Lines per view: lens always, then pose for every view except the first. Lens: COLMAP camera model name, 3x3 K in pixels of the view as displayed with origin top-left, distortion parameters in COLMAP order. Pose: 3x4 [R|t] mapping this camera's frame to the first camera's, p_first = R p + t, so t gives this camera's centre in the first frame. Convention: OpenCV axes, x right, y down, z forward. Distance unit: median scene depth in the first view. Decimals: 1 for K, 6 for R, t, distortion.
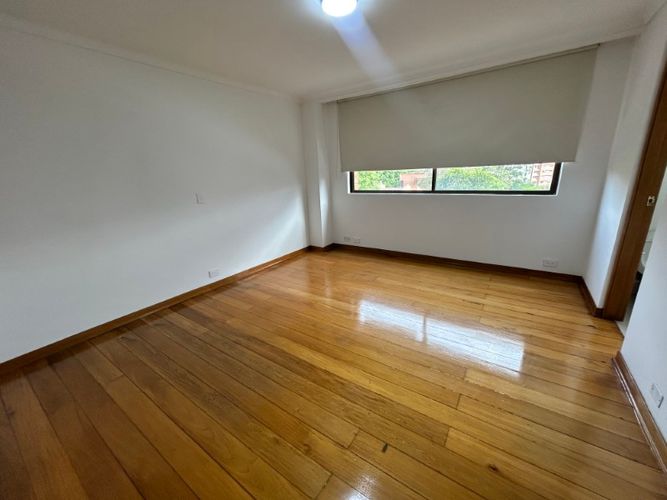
lens RADIAL K [[269.0, 0, 333.5], [0, 269.0, 250.0], [0, 0, 1]] dist [-0.002205, -0.000252]
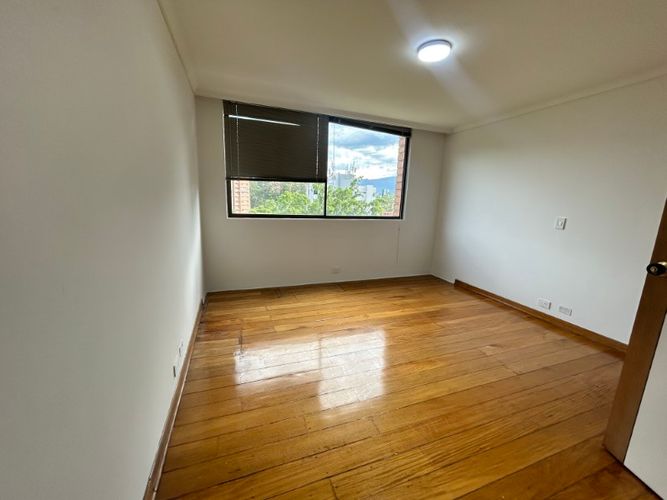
lens RADIAL K [[269.0, 0, 333.5], [0, 269.0, 250.0], [0, 0, 1]] dist [-0.002205, -0.000252]
pose [[0.588142, -0.095277, 0.803126, -0.459780], [0.162871, 0.986645, -0.002225, -0.082144], [-0.792188, 0.132115, 0.595805, 0.368330]]
